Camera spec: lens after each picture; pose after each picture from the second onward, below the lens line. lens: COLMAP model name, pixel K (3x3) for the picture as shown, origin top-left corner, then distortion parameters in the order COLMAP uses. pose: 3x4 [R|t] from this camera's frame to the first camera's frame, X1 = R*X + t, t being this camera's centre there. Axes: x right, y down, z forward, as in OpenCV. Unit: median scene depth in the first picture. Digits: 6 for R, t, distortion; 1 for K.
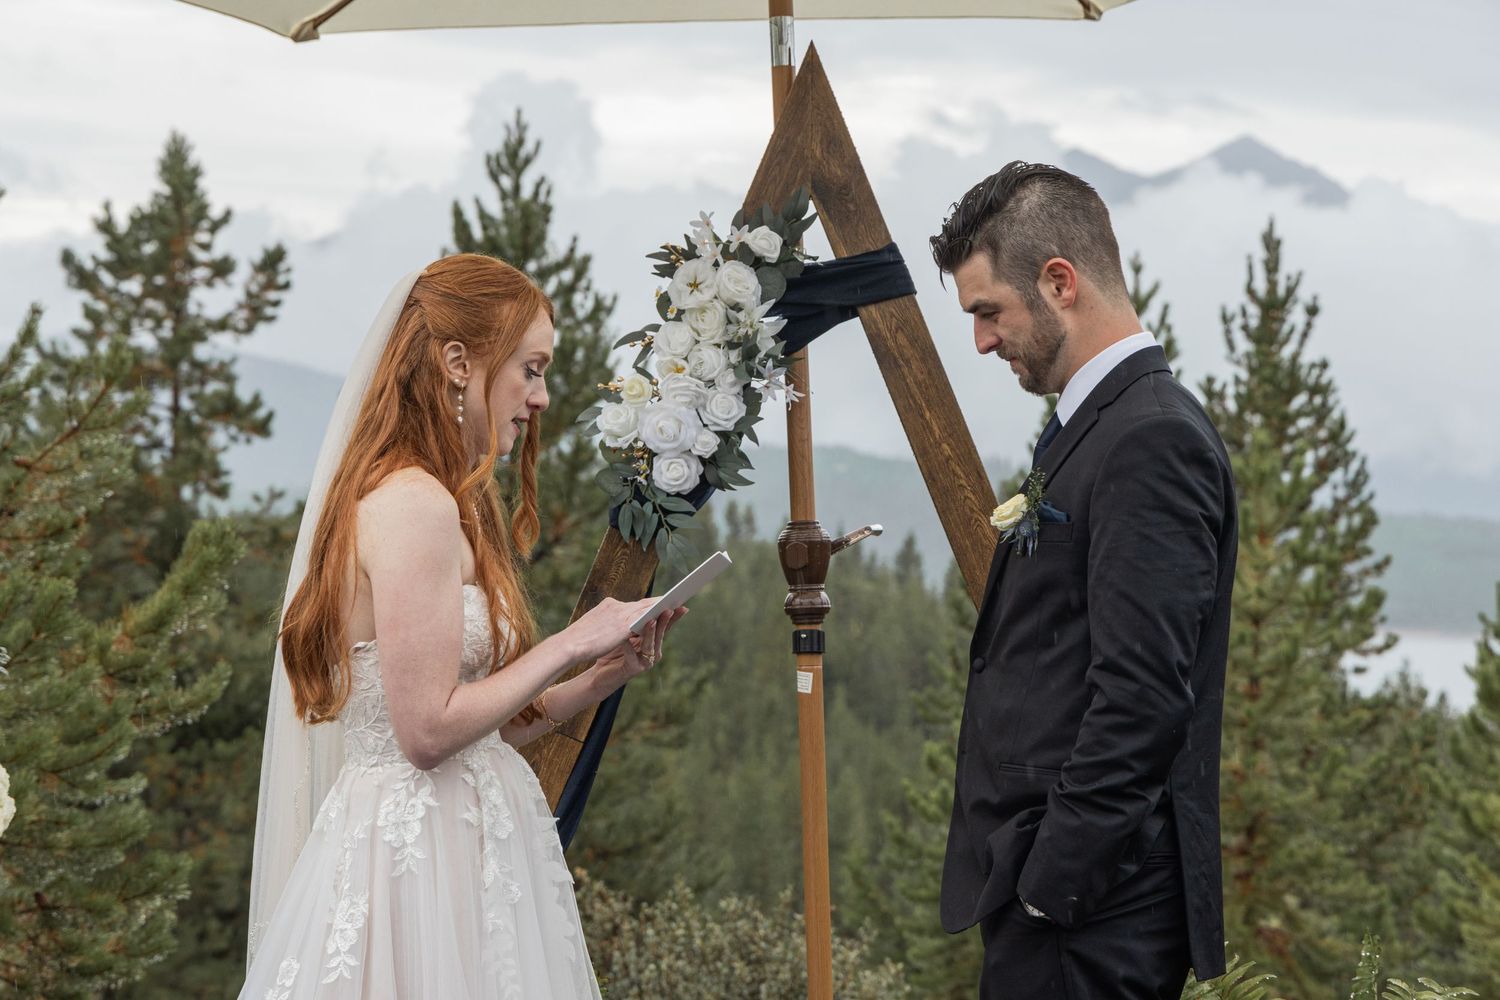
lens RADIAL K [[3683.1, 0, 708.3], [0, 3683.1, 584.6], [0, 0, 1]] dist [-0.024776, 0.395834]
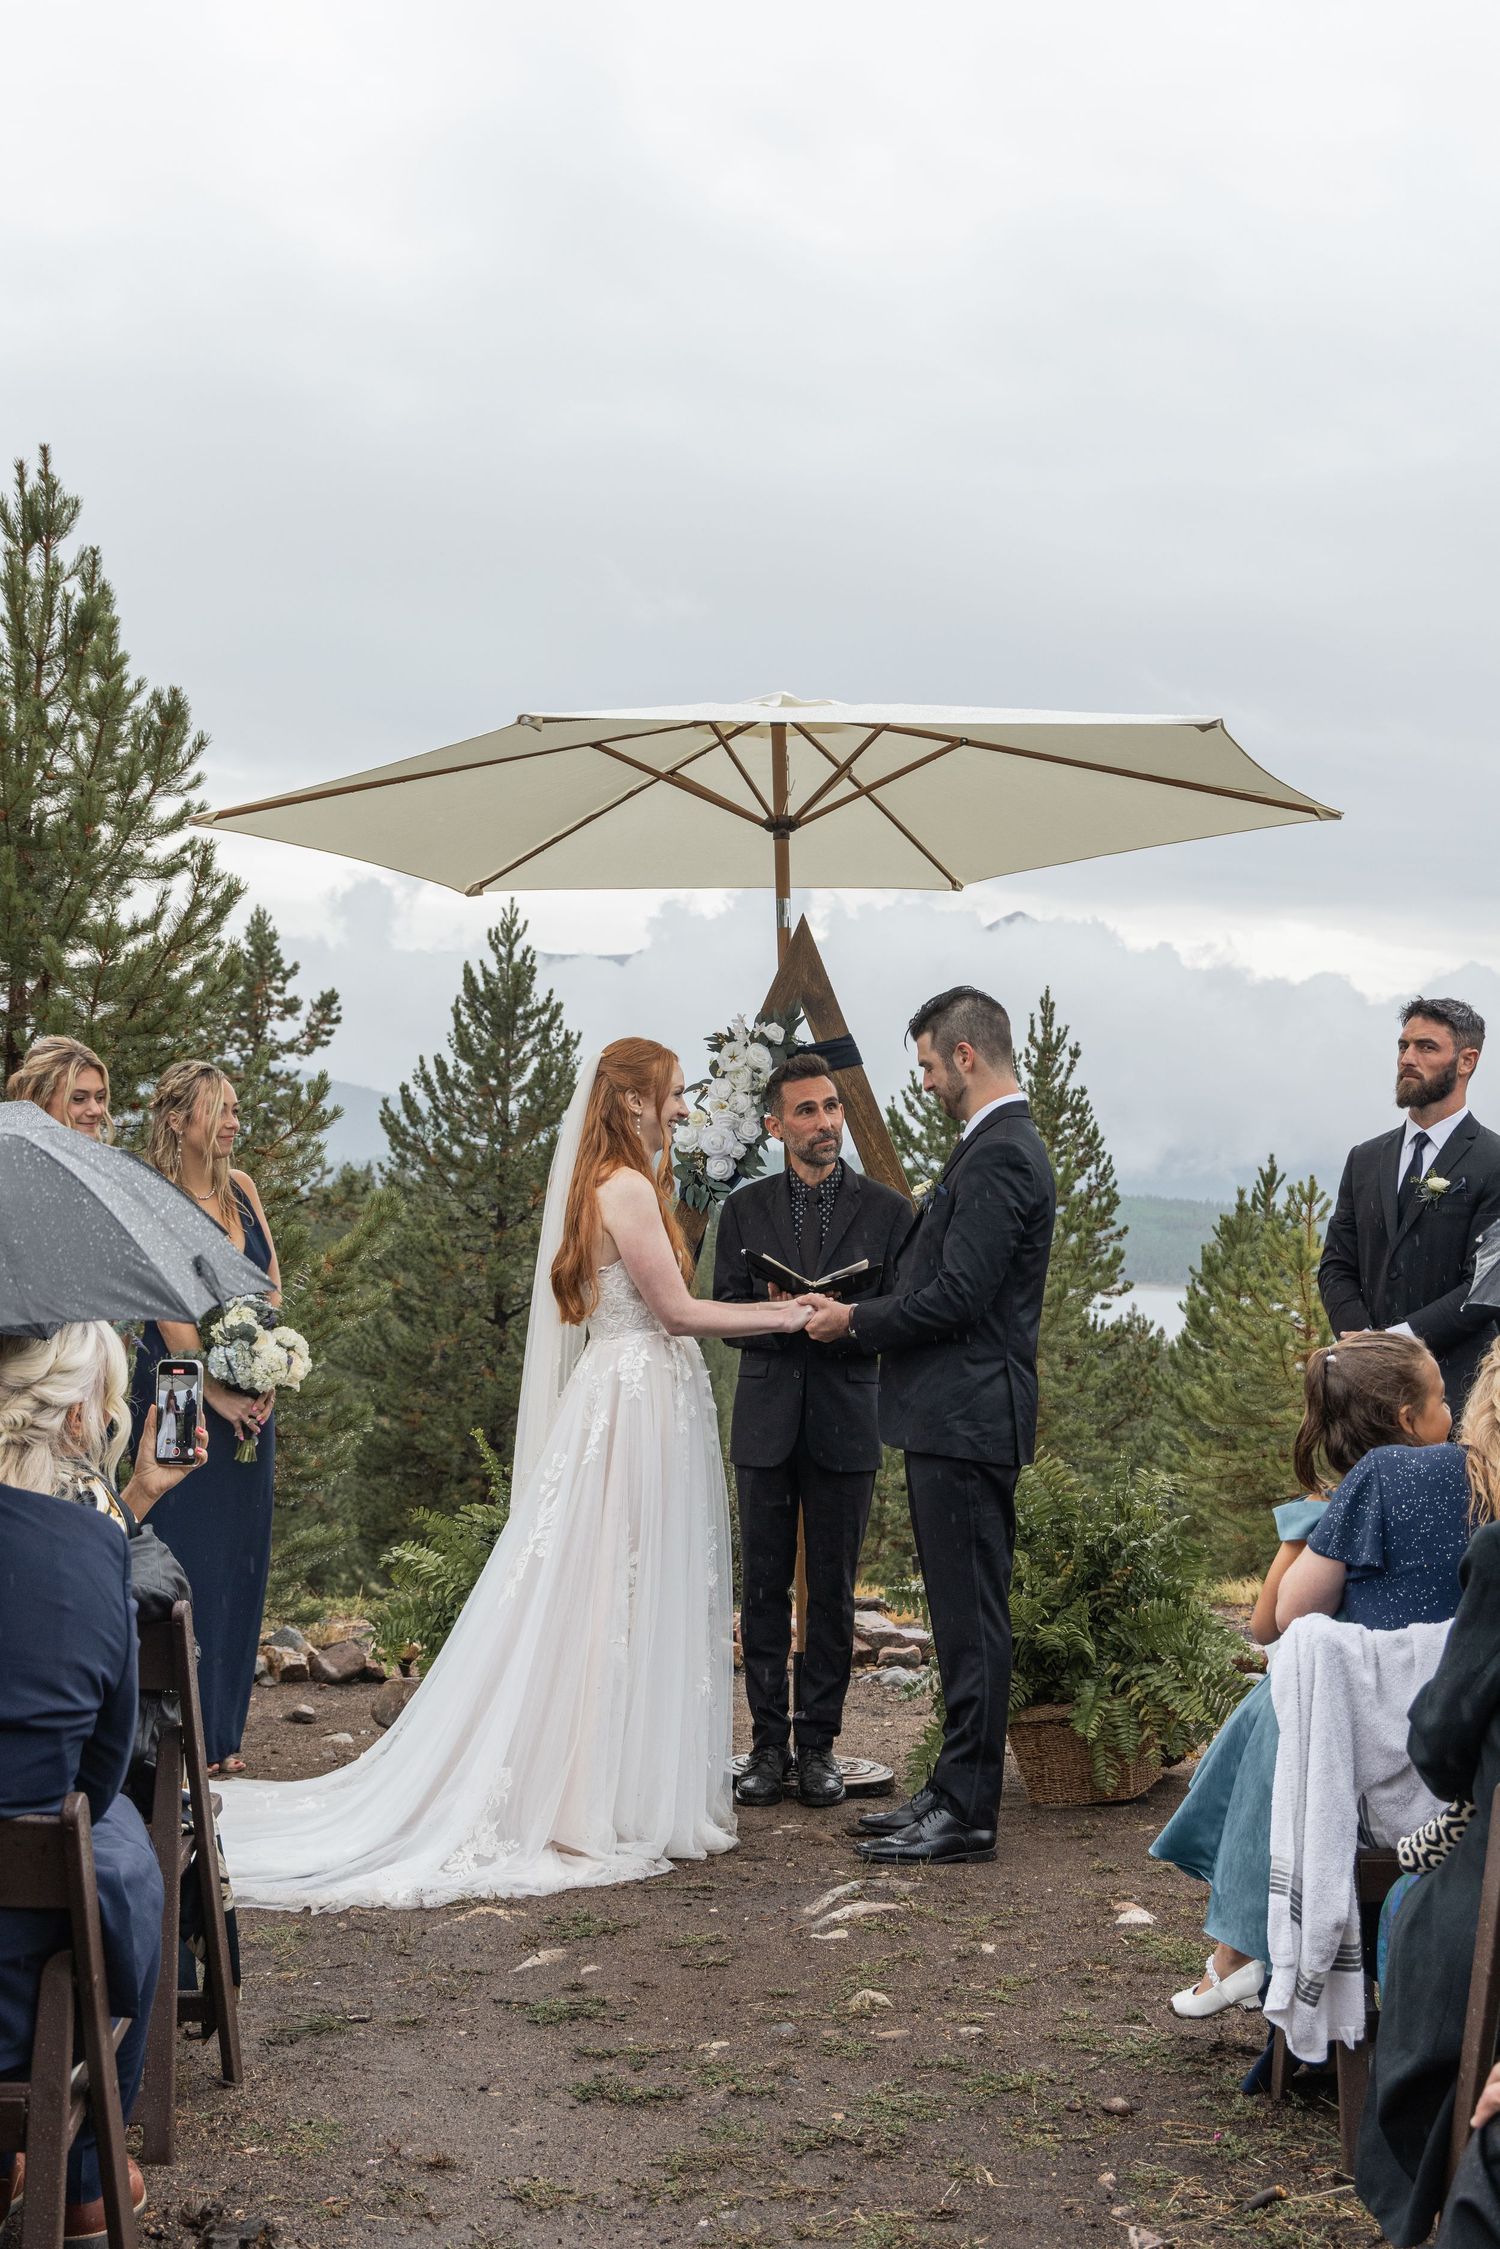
lens RADIAL K [[2747.6, 0, 753.7], [0, 2747.6, 1173.5], [0, 0, 1]] dist [-0.002834, 0.005270]
pose [[0.998679, 0.015404, 0.049022, -0.011298], [-0.014171, 0.999577, -0.025386, 0.000809], [-0.049393, 0.024658, 0.998475, -0.052743]]
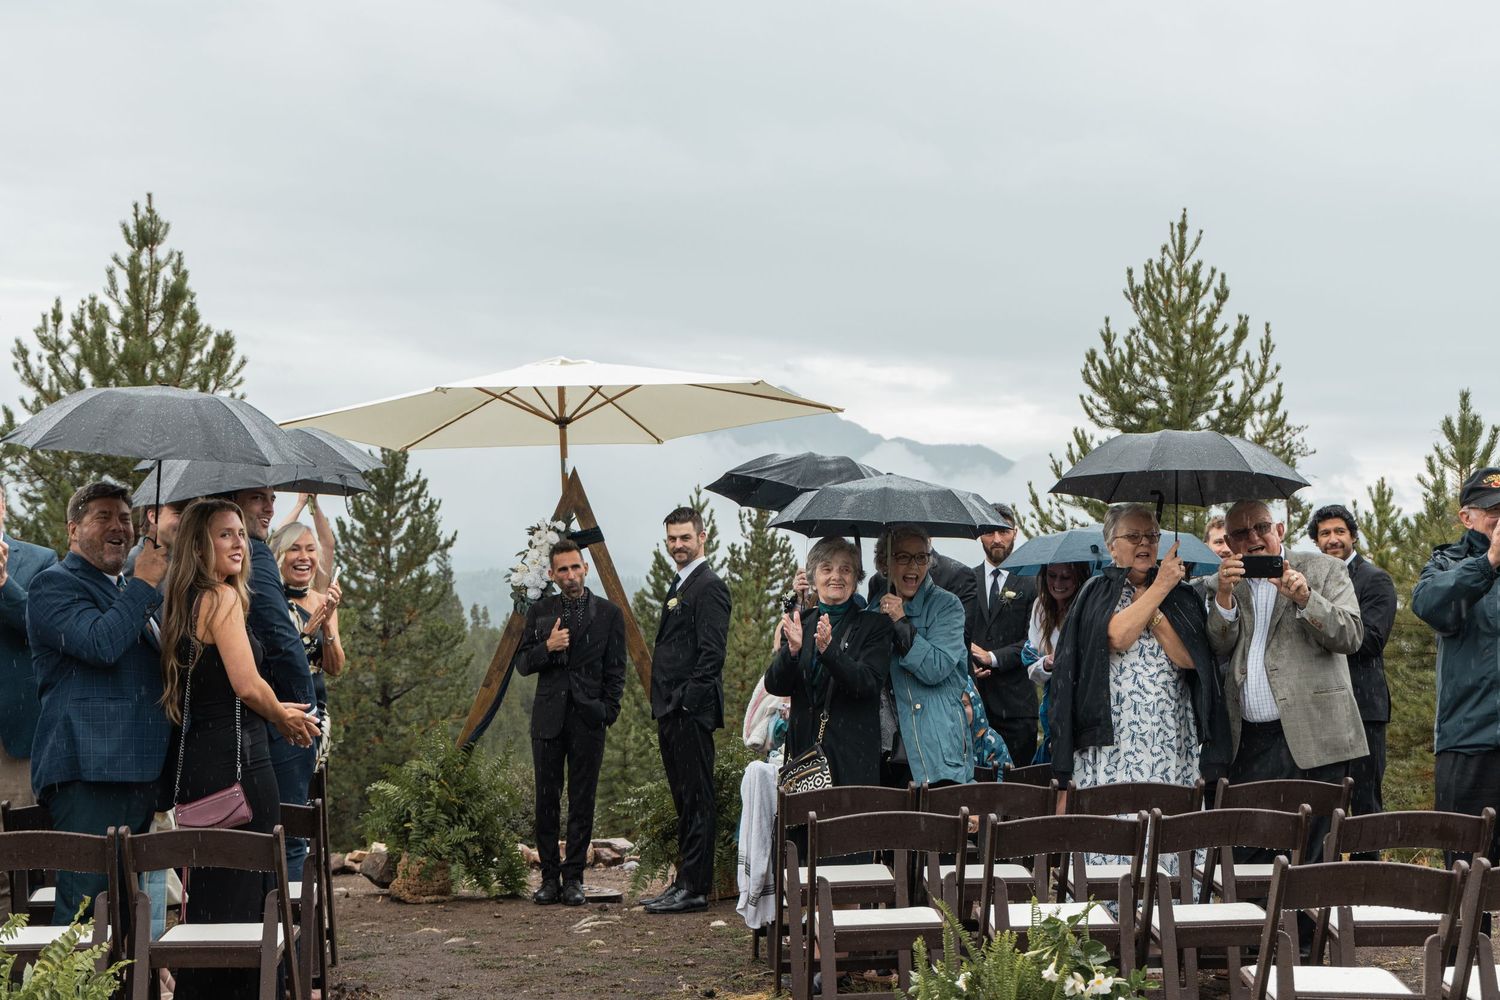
lens RADIAL K [[2155.0, 0, 757.7], [0, 2155.0, 574.4], [0, 0, 1]] dist [-0.012661, -0.057029]
pose [[0.990751, 0.004218, 0.135623, -0.015221], [0.000714, 0.999341, -0.036292, 0.005085], [-0.135687, 0.036053, 0.990096, -0.205457]]
